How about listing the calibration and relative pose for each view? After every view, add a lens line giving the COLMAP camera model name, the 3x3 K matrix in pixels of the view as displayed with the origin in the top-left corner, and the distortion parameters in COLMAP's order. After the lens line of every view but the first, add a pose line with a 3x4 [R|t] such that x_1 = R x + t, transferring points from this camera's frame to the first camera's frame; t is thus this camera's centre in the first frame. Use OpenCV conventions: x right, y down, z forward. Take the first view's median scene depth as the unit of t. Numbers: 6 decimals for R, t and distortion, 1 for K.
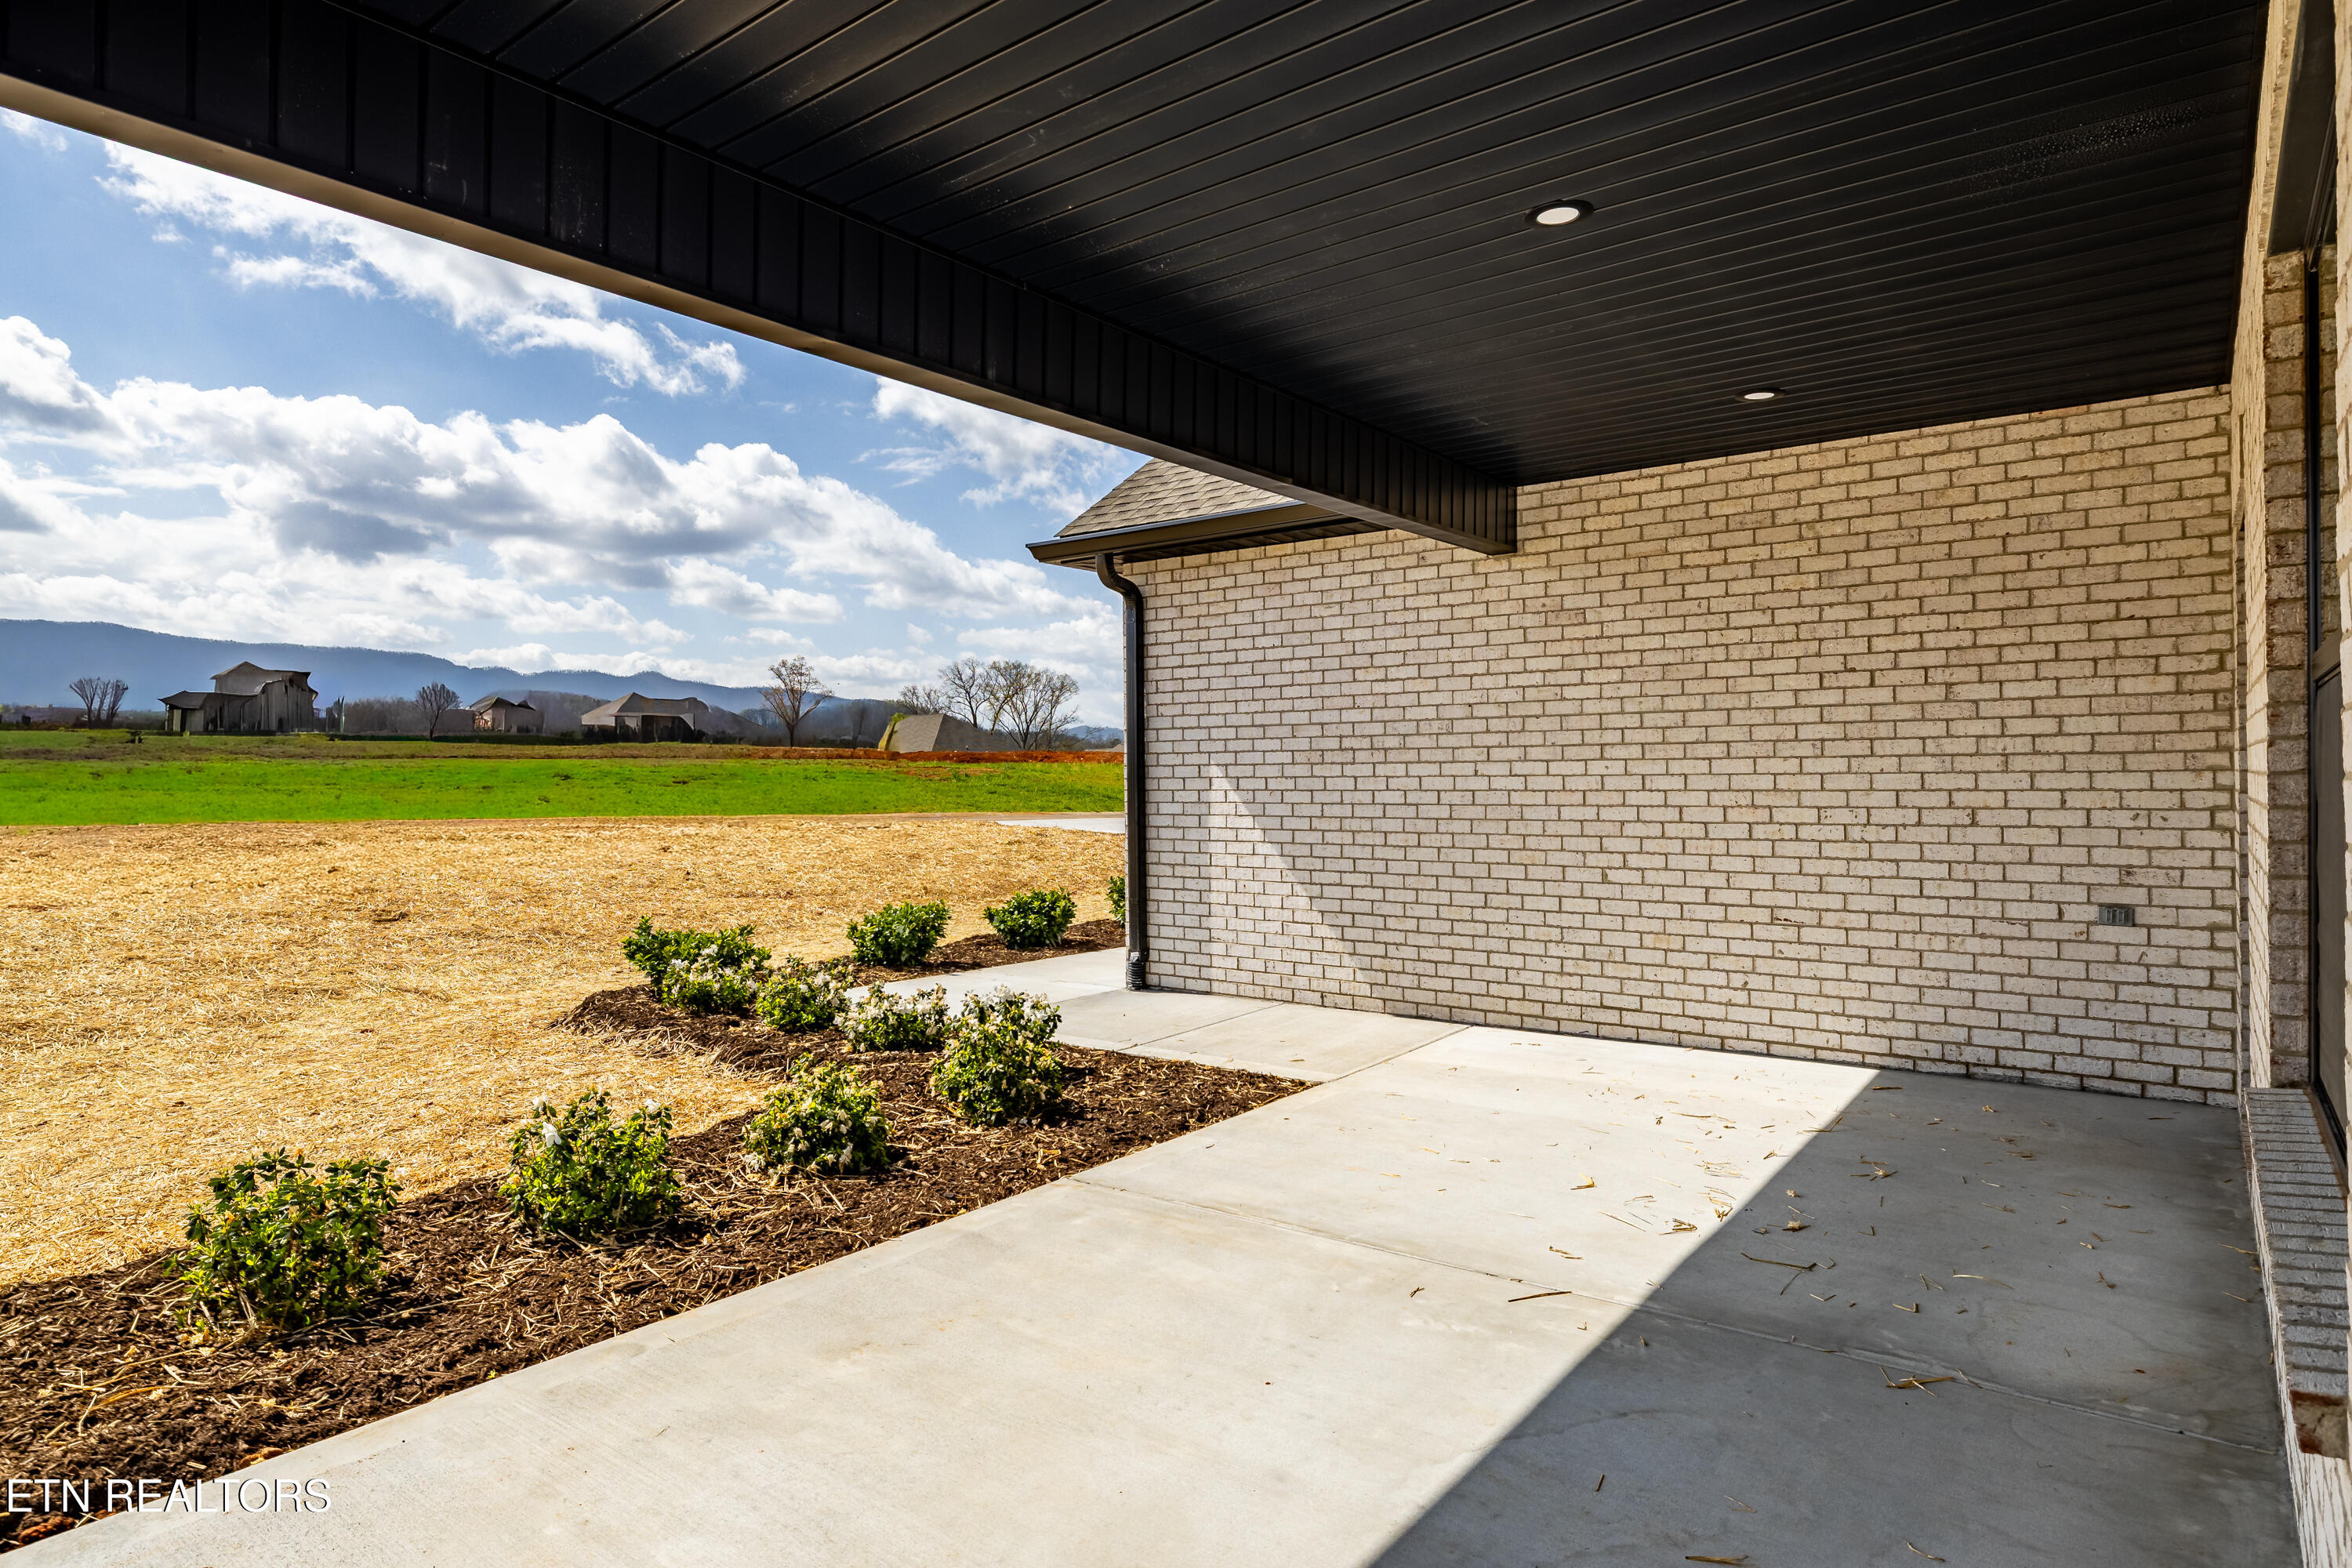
lens RADIAL K [[1324.6, 0, 1176.0], [0, 1324.6, 784.0], [0, 0, 1]] dist [-0.002092, -0.000688]
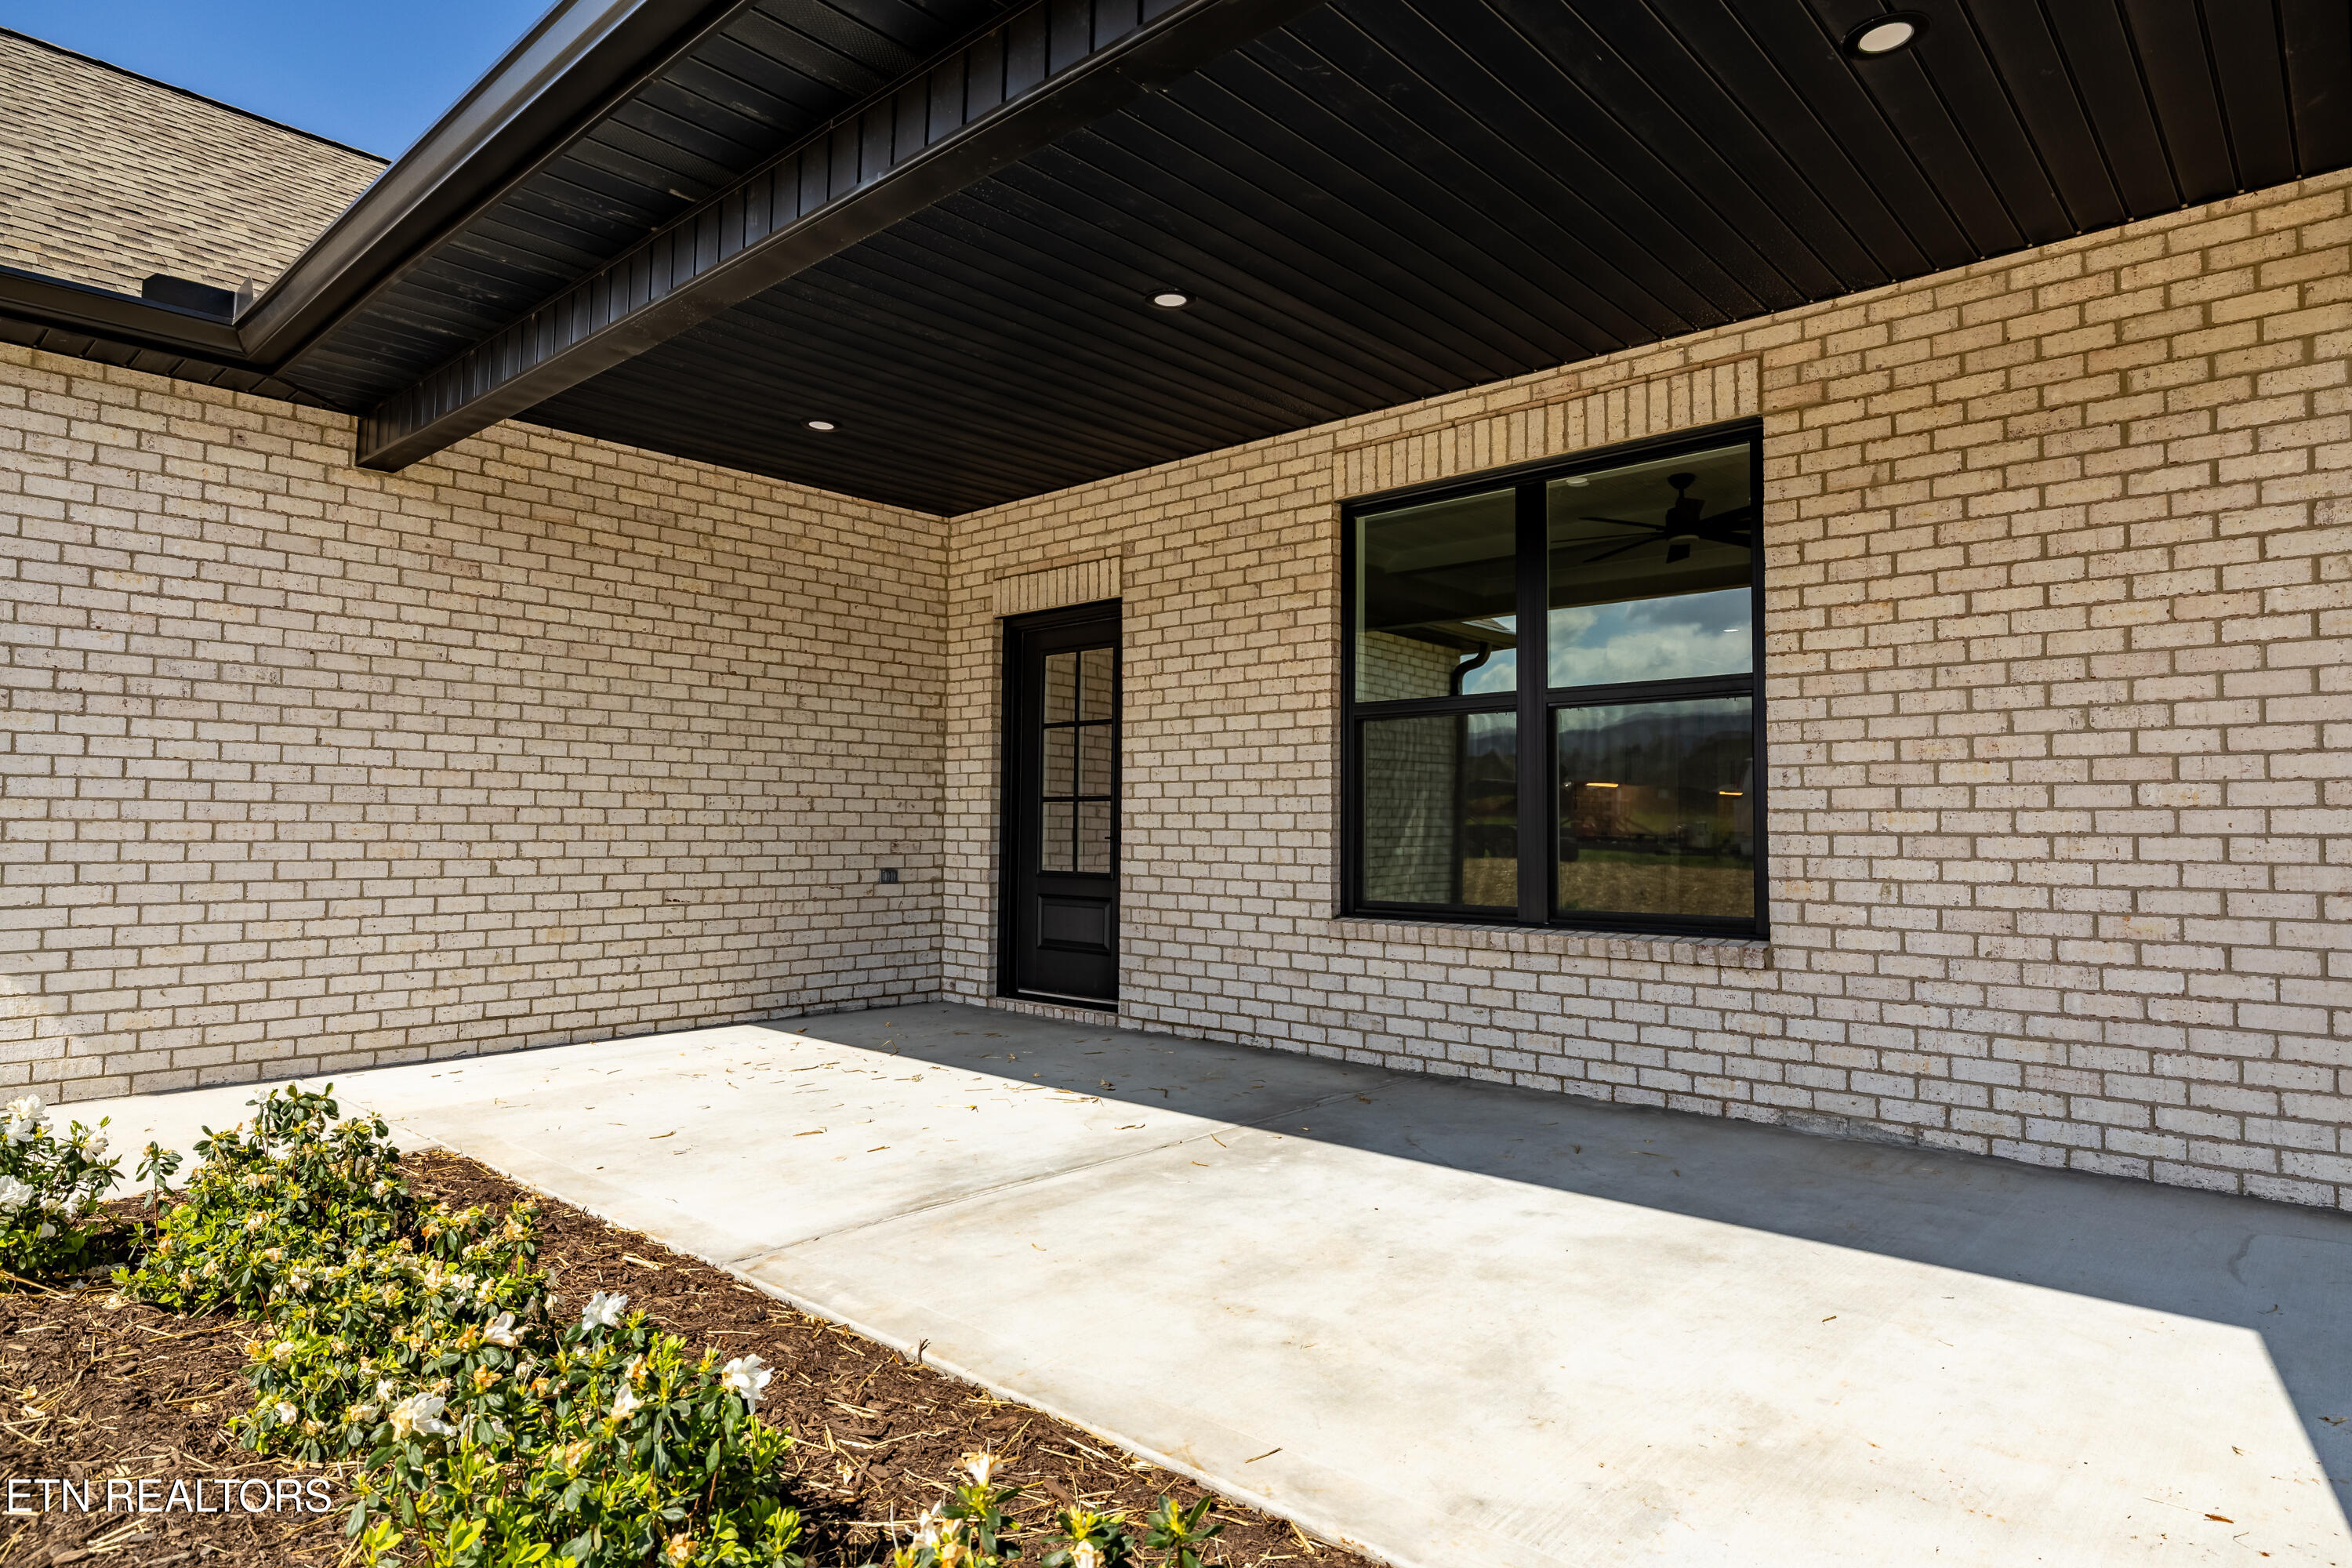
lens RADIAL K [[1324.6, 0, 1176.0], [0, 1324.6, 784.0], [0, 0, 1]] dist [-0.002092, -0.000688]
pose [[0.077960, 0.043295, 0.996016, -0.535972], [-0.003453, 0.999062, -0.043157, 0.051313], [-0.996951, -0.000074, 0.078036, 0.492928]]
